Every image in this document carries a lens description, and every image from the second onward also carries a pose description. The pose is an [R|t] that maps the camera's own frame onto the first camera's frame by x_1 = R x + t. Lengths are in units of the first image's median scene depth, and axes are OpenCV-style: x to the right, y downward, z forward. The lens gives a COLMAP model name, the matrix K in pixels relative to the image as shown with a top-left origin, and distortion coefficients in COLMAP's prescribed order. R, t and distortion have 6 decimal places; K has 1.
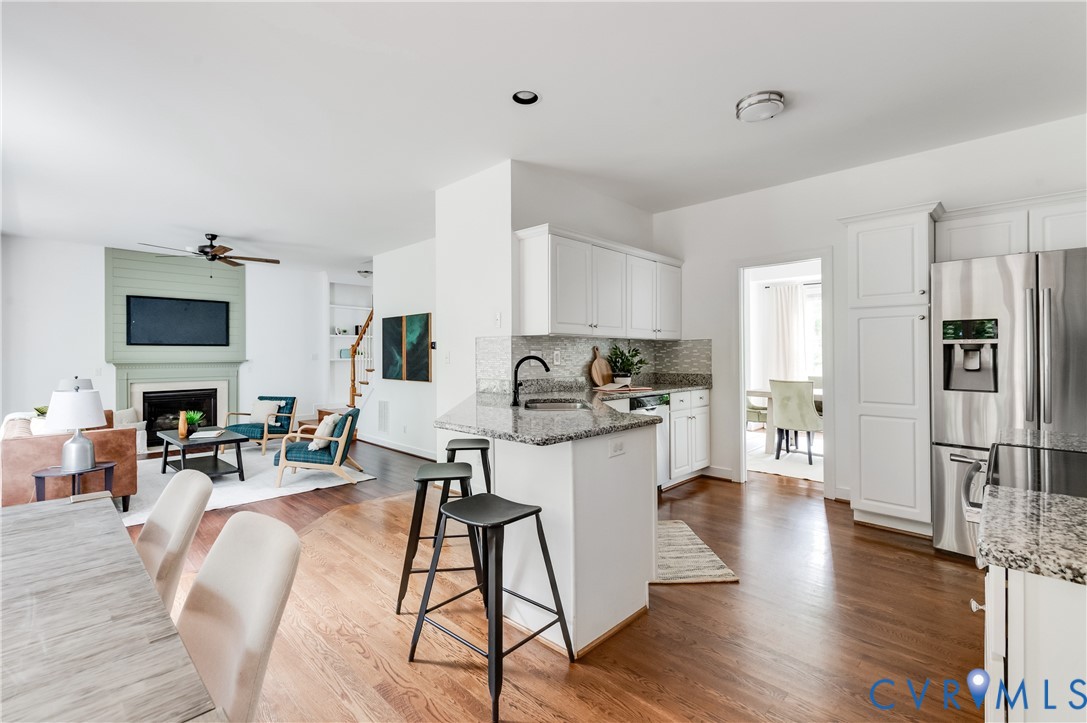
lens RADIAL K [[486.7, 0, 549.3], [0, 486.7, 352.9], [0, 0, 1]] dist [0.002235, -0.002024]
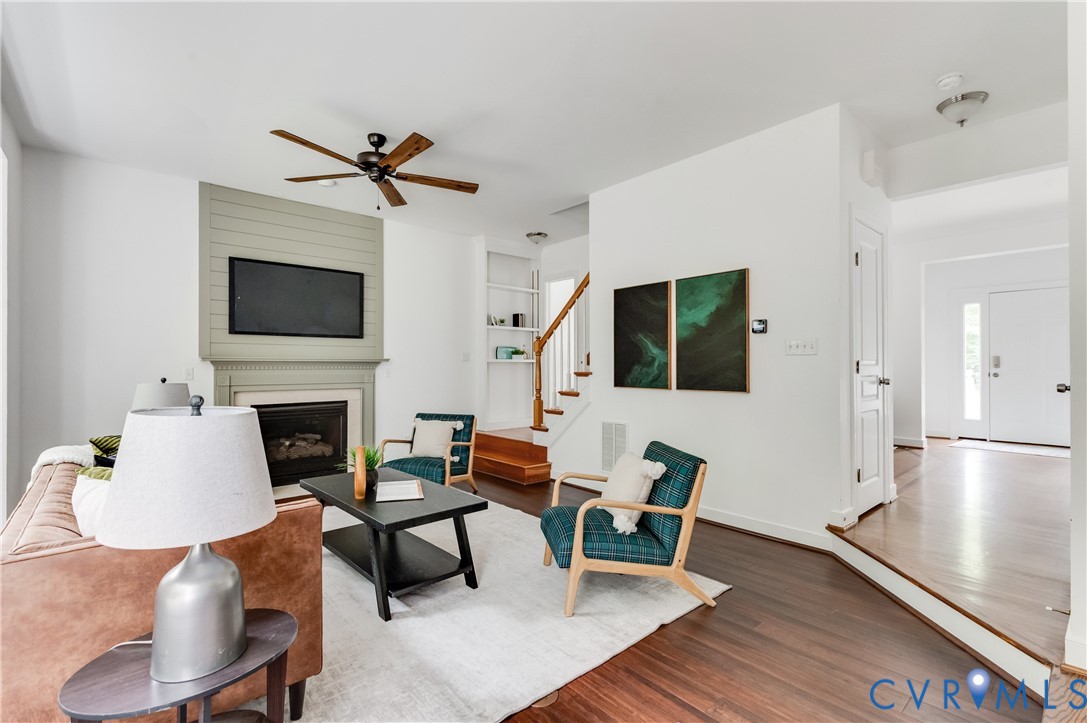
lens RADIAL K [[486.7, 0, 538.4], [0, 486.7, 365.9], [0, 0, 1]] dist [0.002235, -0.002024]
pose [[0.995871, 0.000789, -0.090771, -0.399439], [-0.000726, 0.999999, 0.000729, 0.026770], [0.090772, -0.000660, 0.995872, 0.391301]]
